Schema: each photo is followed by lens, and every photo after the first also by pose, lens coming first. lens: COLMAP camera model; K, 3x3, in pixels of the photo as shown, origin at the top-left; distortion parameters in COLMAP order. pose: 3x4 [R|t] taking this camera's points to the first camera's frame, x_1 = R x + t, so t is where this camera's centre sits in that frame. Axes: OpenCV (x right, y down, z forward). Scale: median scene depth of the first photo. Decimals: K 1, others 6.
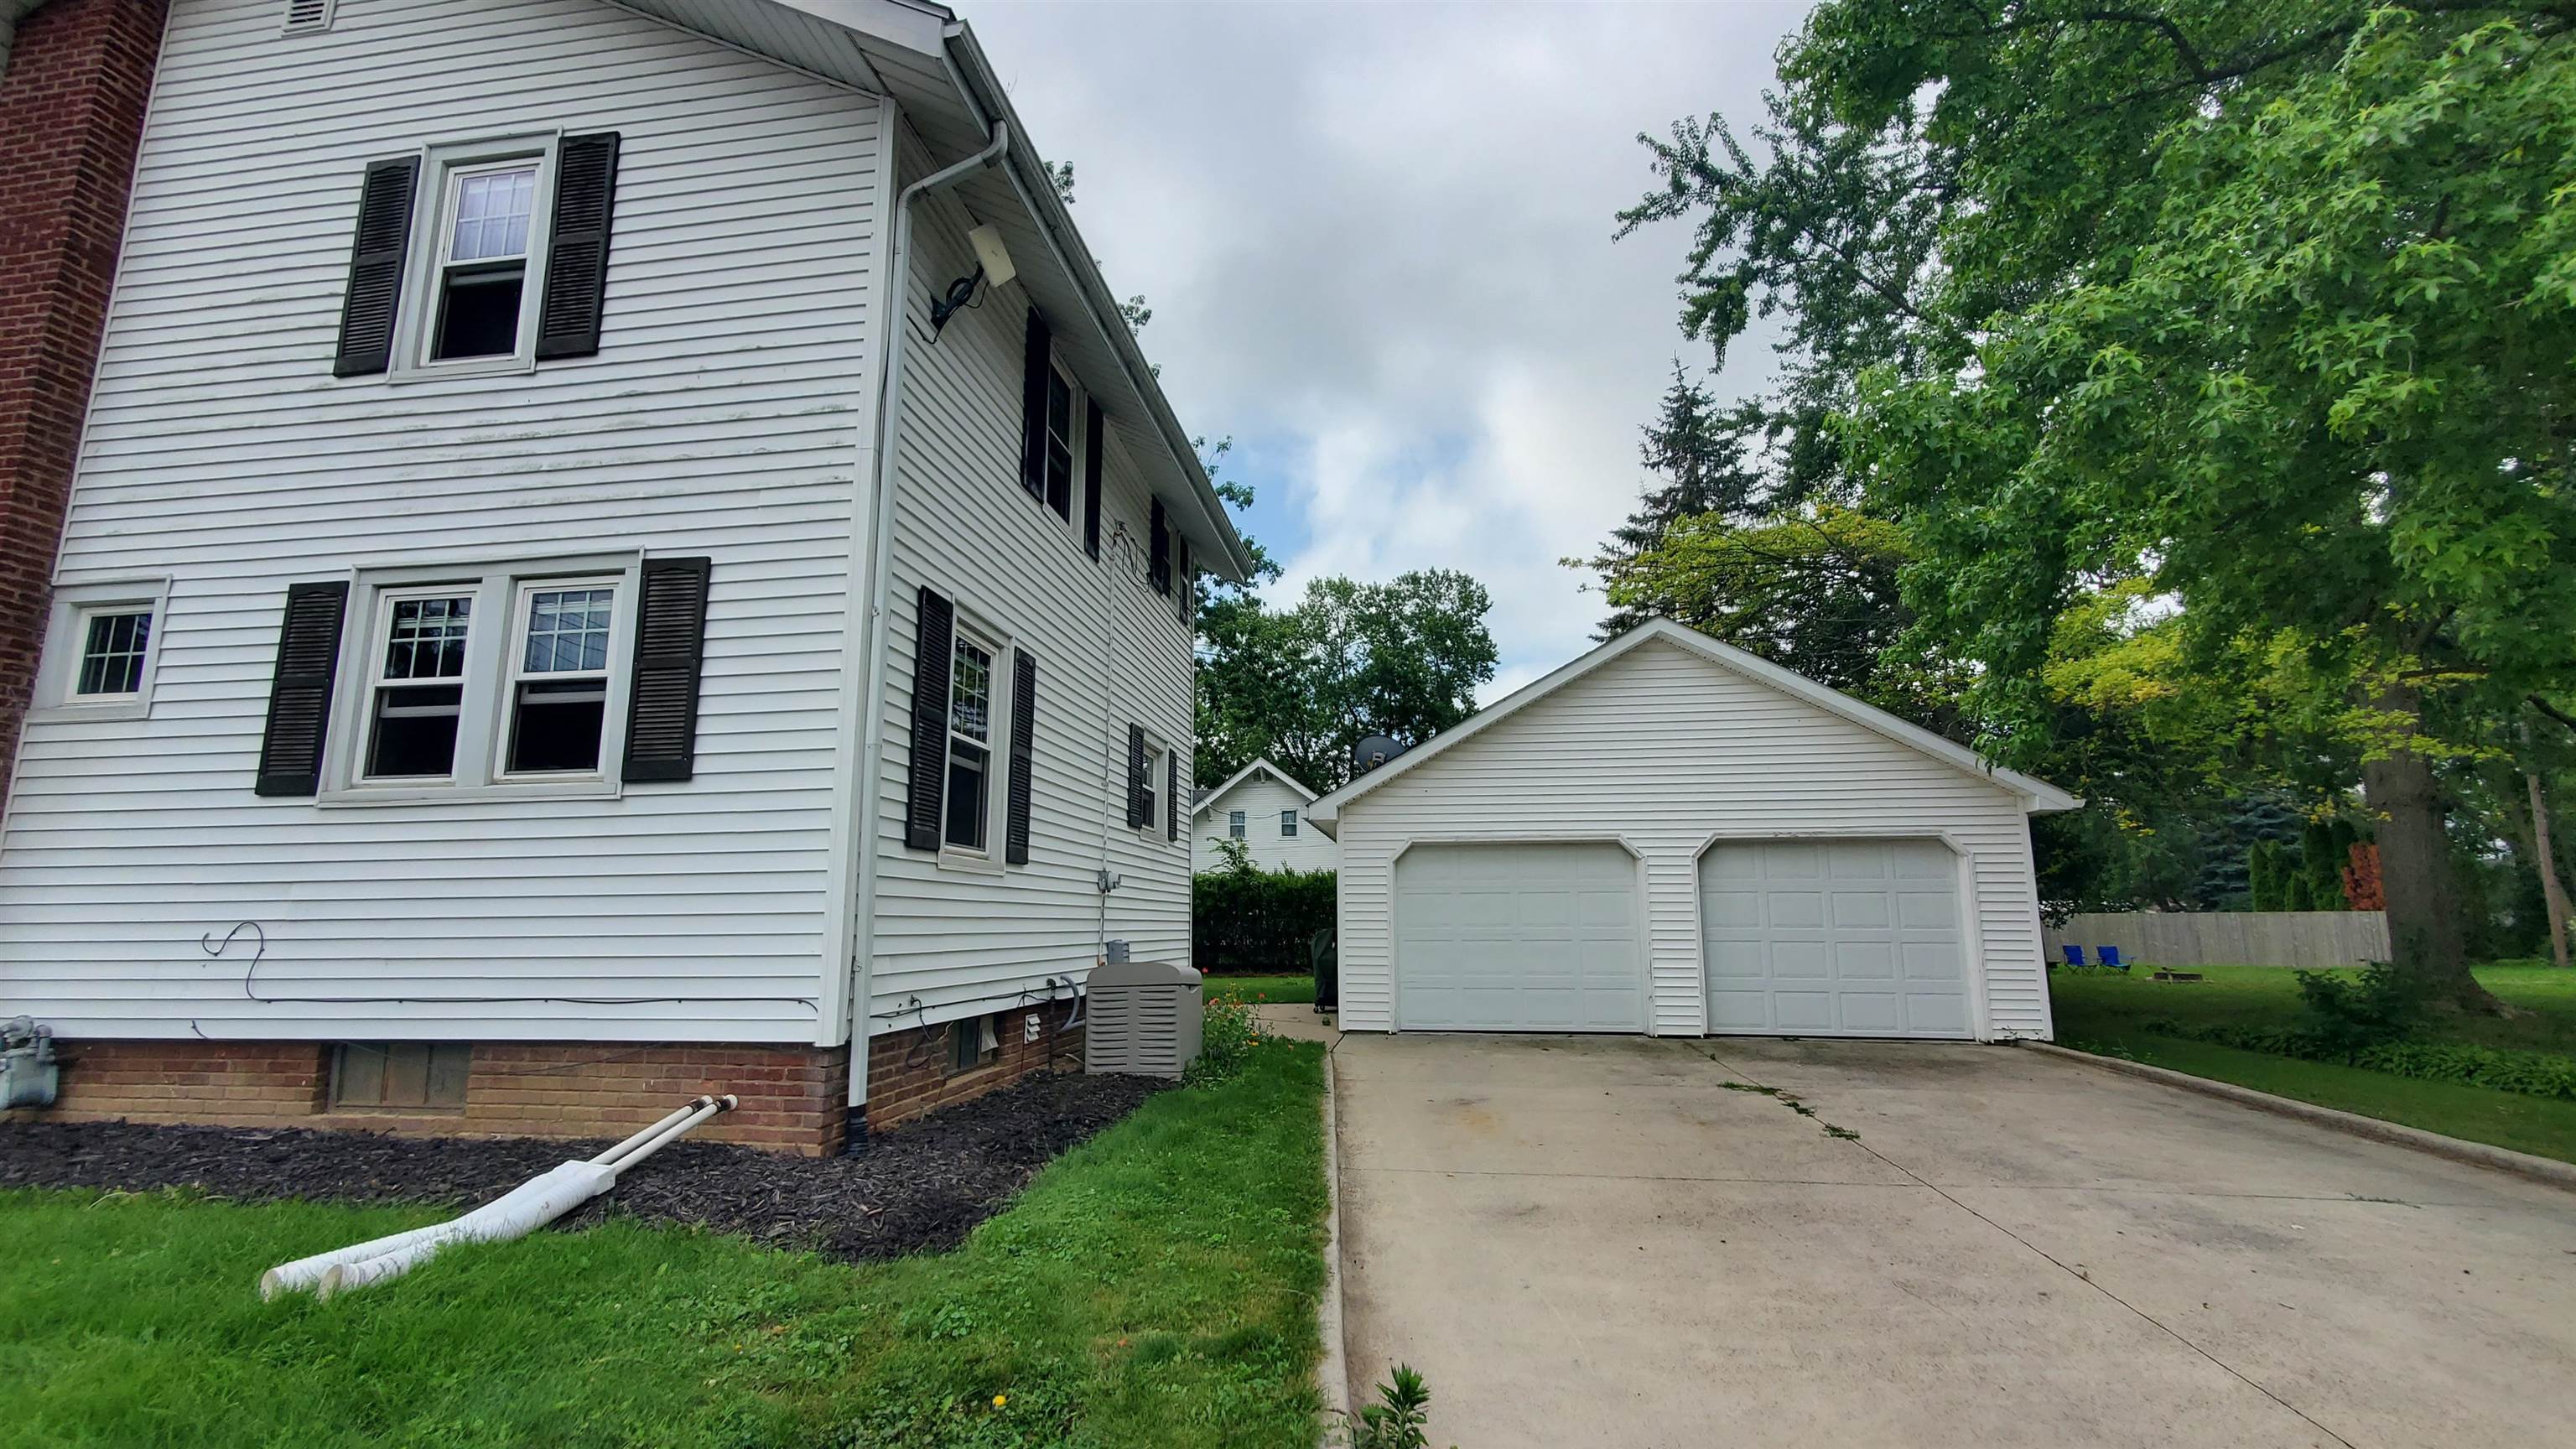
lens RADIAL K [[1063.5, 0, 1291.3], [0, 1063.5, 737.8], [0, 0, 1]] dist [0.003205, -0.000462]
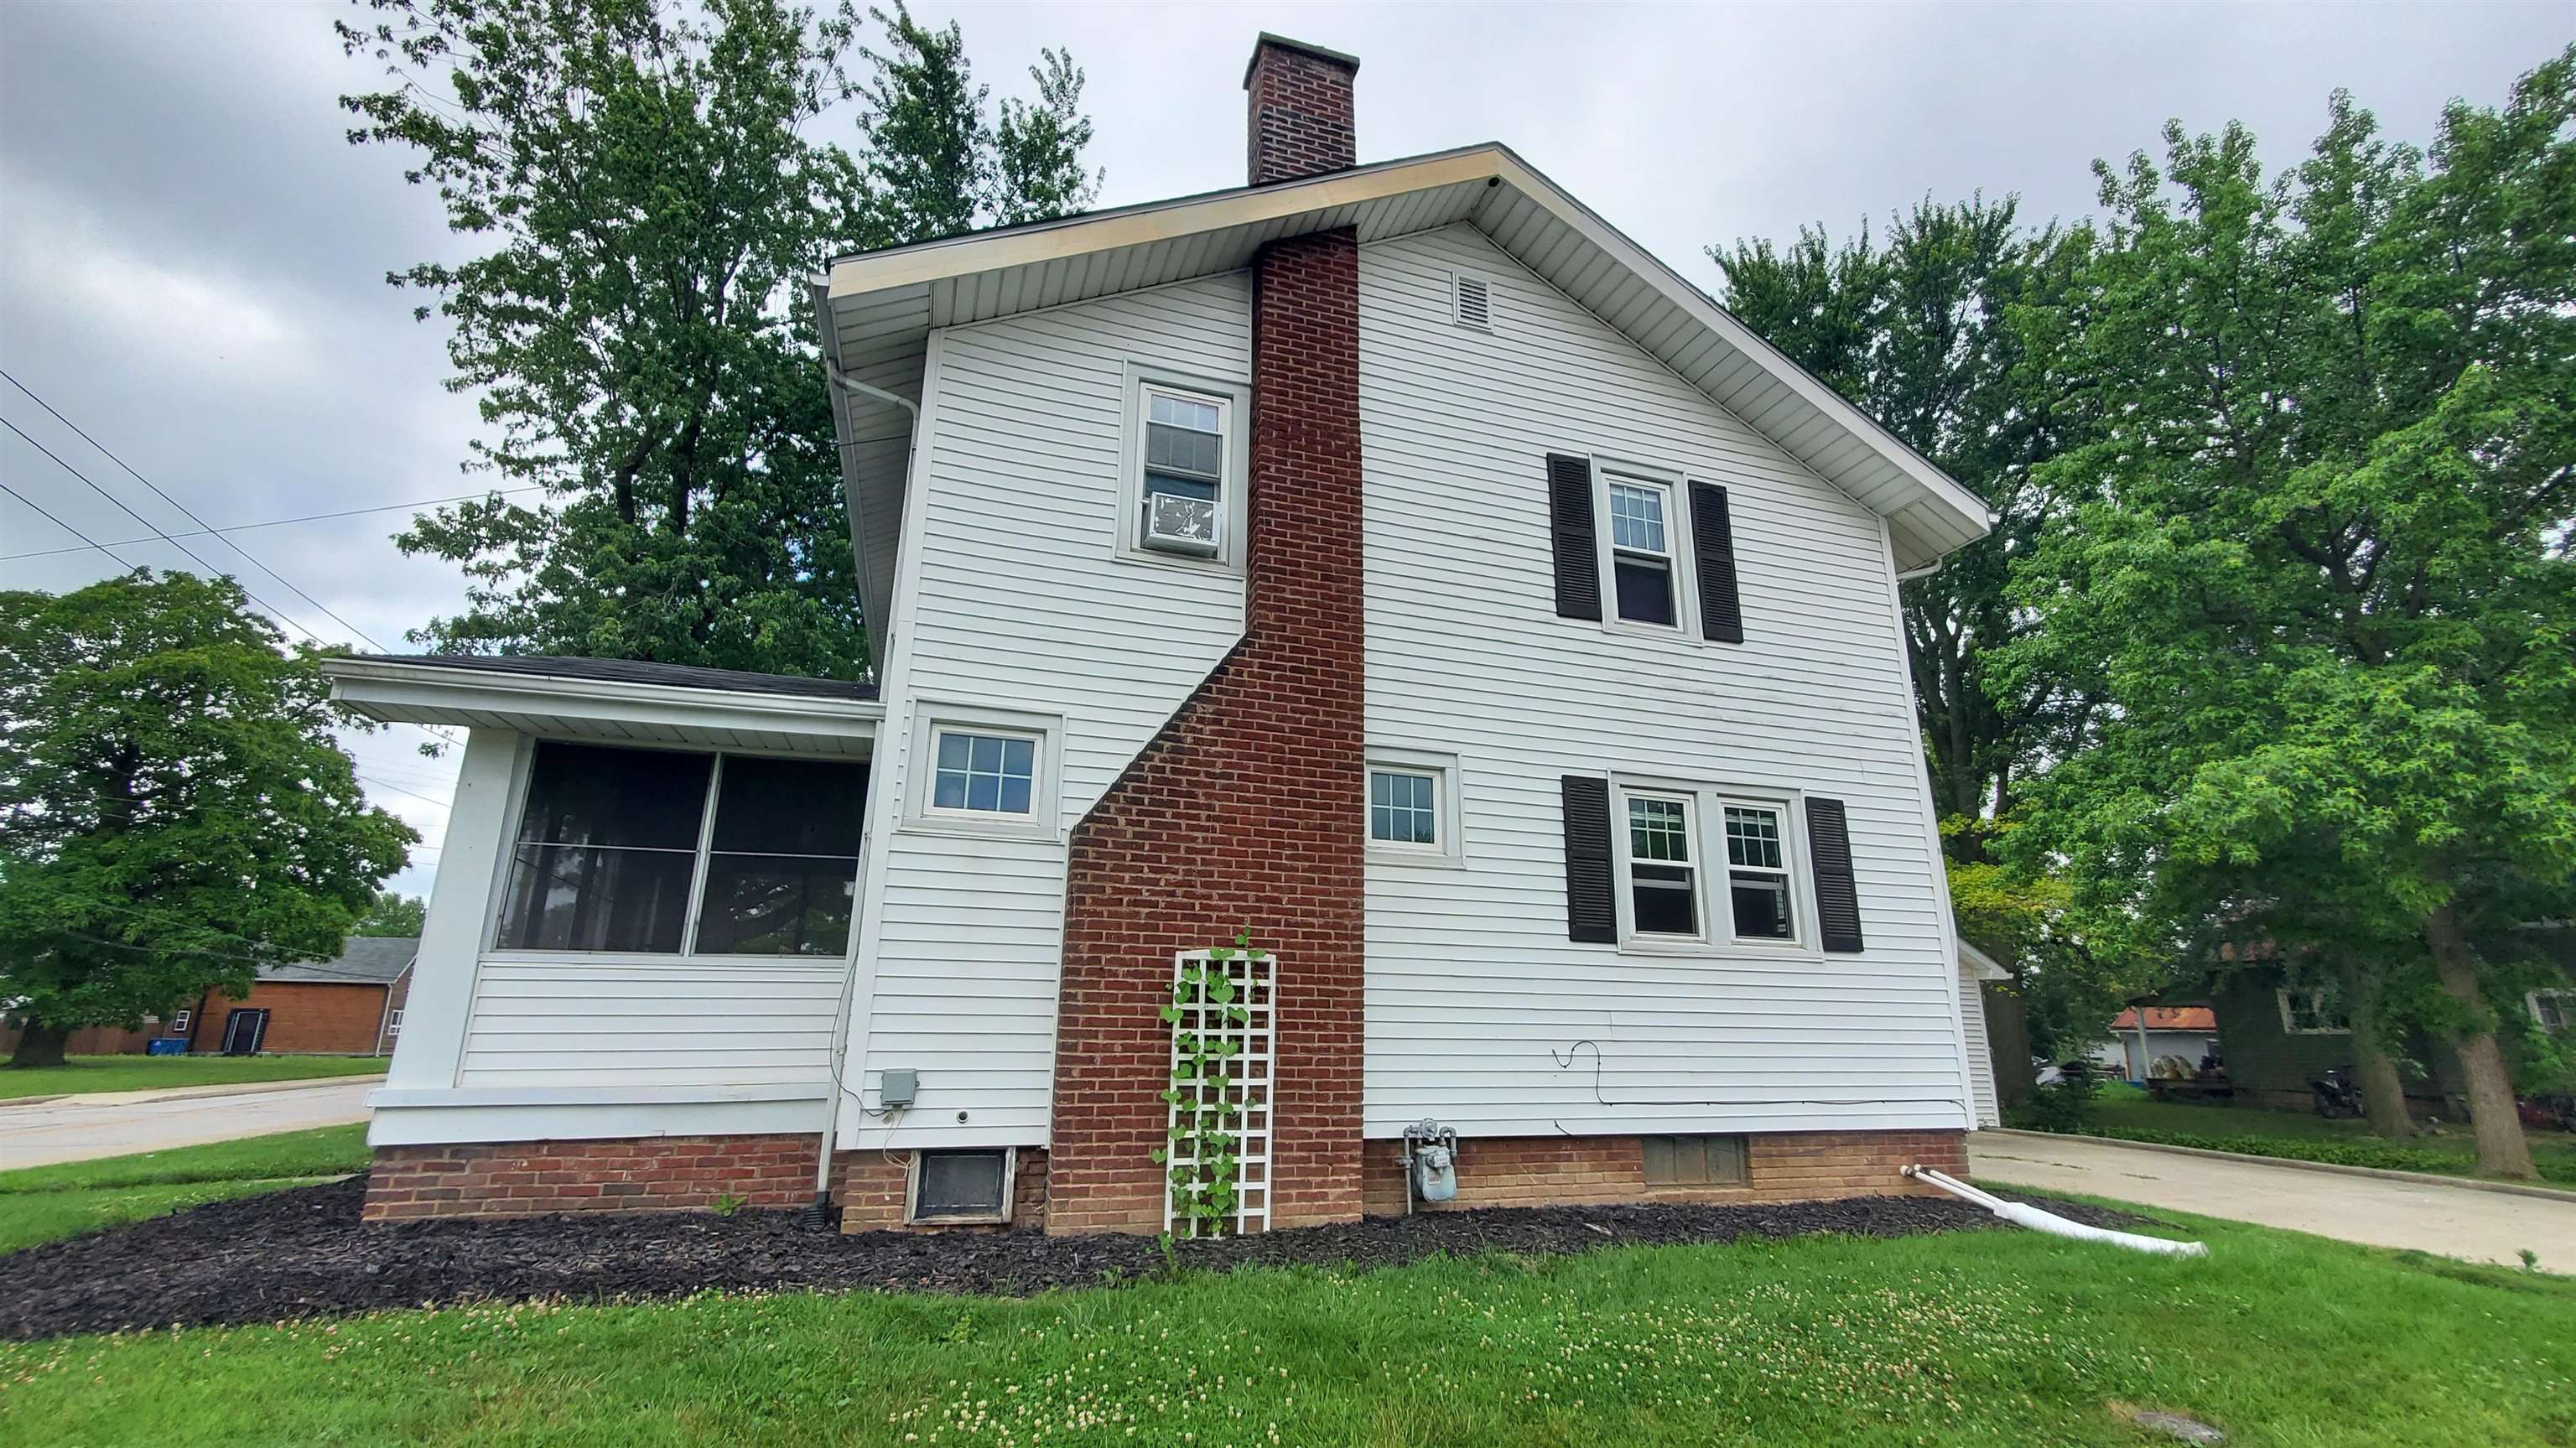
lens RADIAL K [[1063.5, 0, 1291.3], [0, 1063.5, 737.3], [0, 0, 1]] dist [0.003205, -0.000462]
pose [[0.896763, 0.138493, 0.420280, -1.750134], [-0.096993, 0.988185, -0.118675, -0.003074], [-0.431750, 0.065660, 0.899600, -0.026177]]
